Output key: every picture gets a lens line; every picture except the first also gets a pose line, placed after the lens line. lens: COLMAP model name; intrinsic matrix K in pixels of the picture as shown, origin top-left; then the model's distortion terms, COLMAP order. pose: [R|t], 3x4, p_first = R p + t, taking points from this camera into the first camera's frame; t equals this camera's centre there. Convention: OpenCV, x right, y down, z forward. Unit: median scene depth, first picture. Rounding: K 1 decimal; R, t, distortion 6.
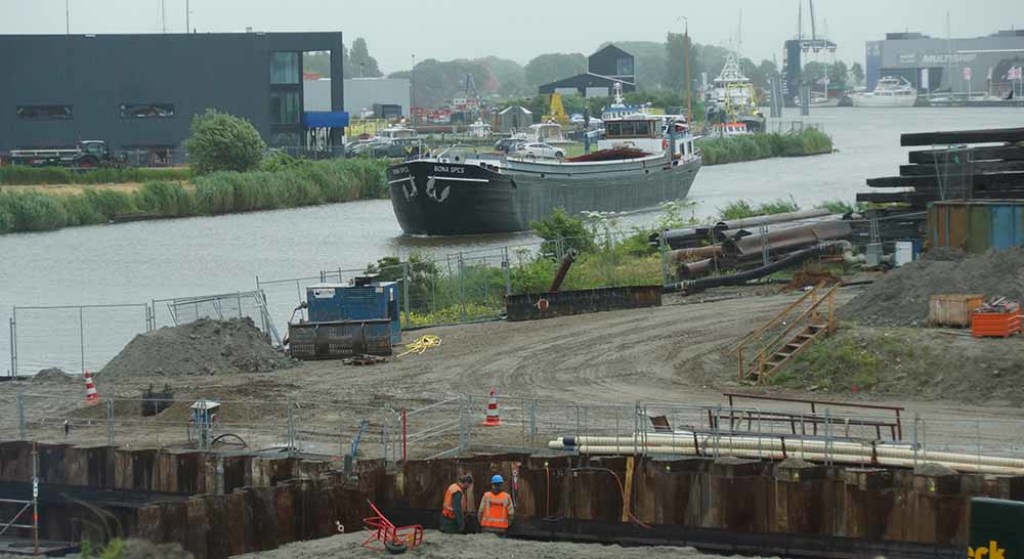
lens RADIAL K [[3304.7, 0, 512.0], [0, 3304.7, 279.5], [0, 0, 1]] dist [0.186021, -0.543065]
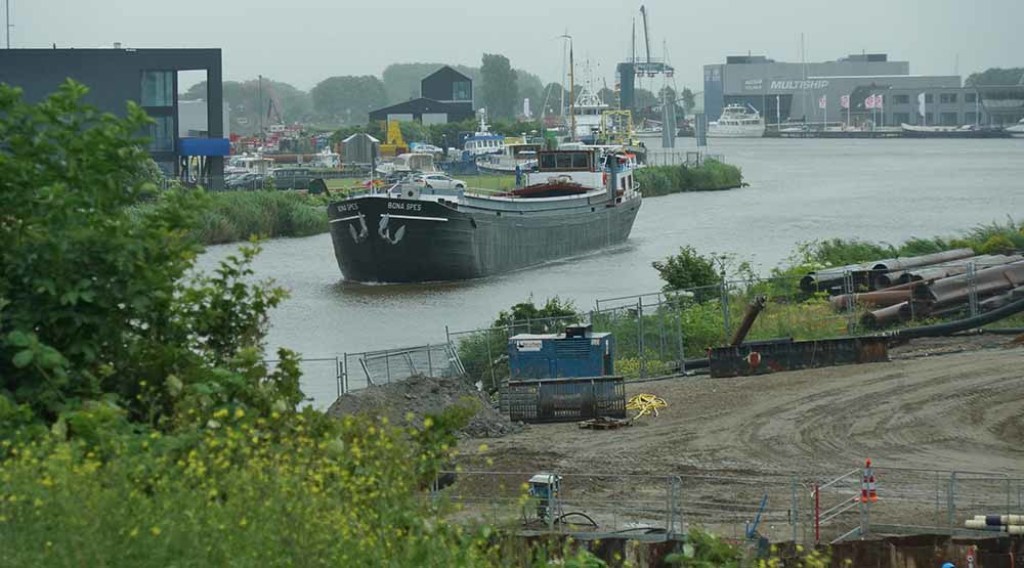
lens RADIAL K [[3638.3, 0, 512.0], [0, 3638.3, 284.0], [0, 0, 1]] dist [0.023036, -1.793949]
pose [[0.996883, 0.001972, 0.078865, -0.050700], [-0.001056, 0.999932, -0.011656, -0.000317], [-0.078883, 0.011536, 0.996817, 0.019868]]
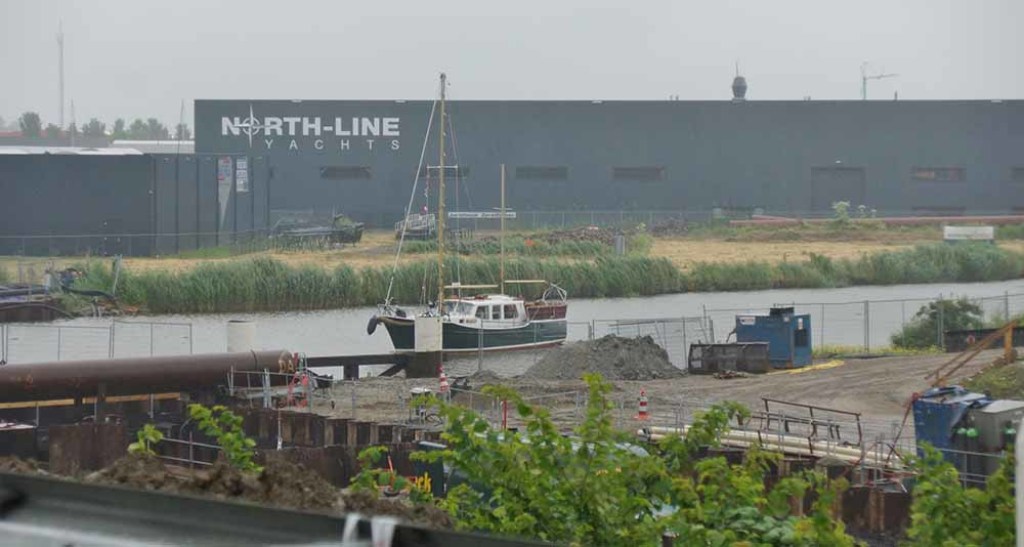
lens RADIAL K [[3426.2, 0, 512.0], [0, 3426.2, 273.5], [0, 0, 1]] dist [0.020308, 0.939957]
pose [[0.899464, 0.031540, -0.435855, 0.149219], [-0.040973, 0.999085, -0.012257, 0.002164], [0.435070, 0.028883, 0.899933, -0.051971]]
